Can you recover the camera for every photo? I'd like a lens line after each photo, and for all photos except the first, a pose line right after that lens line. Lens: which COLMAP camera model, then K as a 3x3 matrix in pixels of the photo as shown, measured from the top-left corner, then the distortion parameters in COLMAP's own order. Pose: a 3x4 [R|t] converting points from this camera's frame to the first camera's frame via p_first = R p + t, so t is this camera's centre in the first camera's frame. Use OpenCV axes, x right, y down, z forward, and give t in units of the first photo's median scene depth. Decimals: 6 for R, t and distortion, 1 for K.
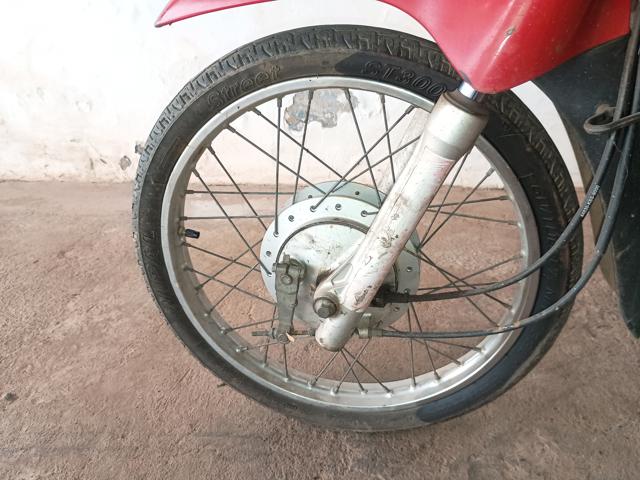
lens RADIAL K [[499.7, 0, 320.1], [0, 499.7, 240.1], [0, 0, 1]] dist [0.000480, -0.000338]
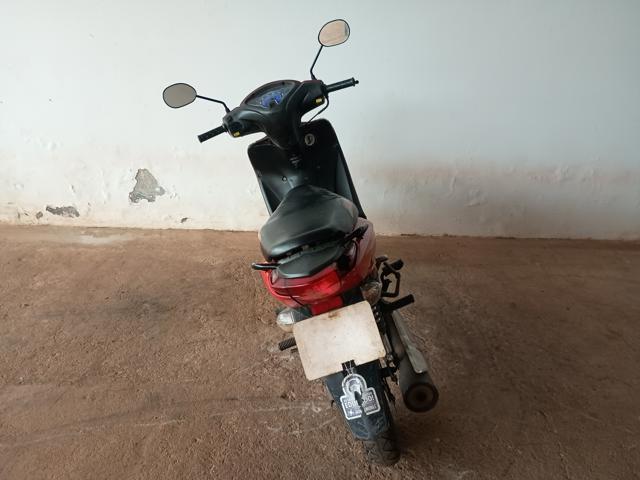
lens RADIAL K [[499.7, 0, 319.8], [0, 499.7, 239.5], [0, 0, 1]] dist [0.000480, -0.000338]
pose [[0.955188, 0.004615, 0.295963, 0.074649], [0.014893, 0.997863, -0.063625, 0.081880], [-0.295625, 0.065181, 0.953078, -1.239059]]
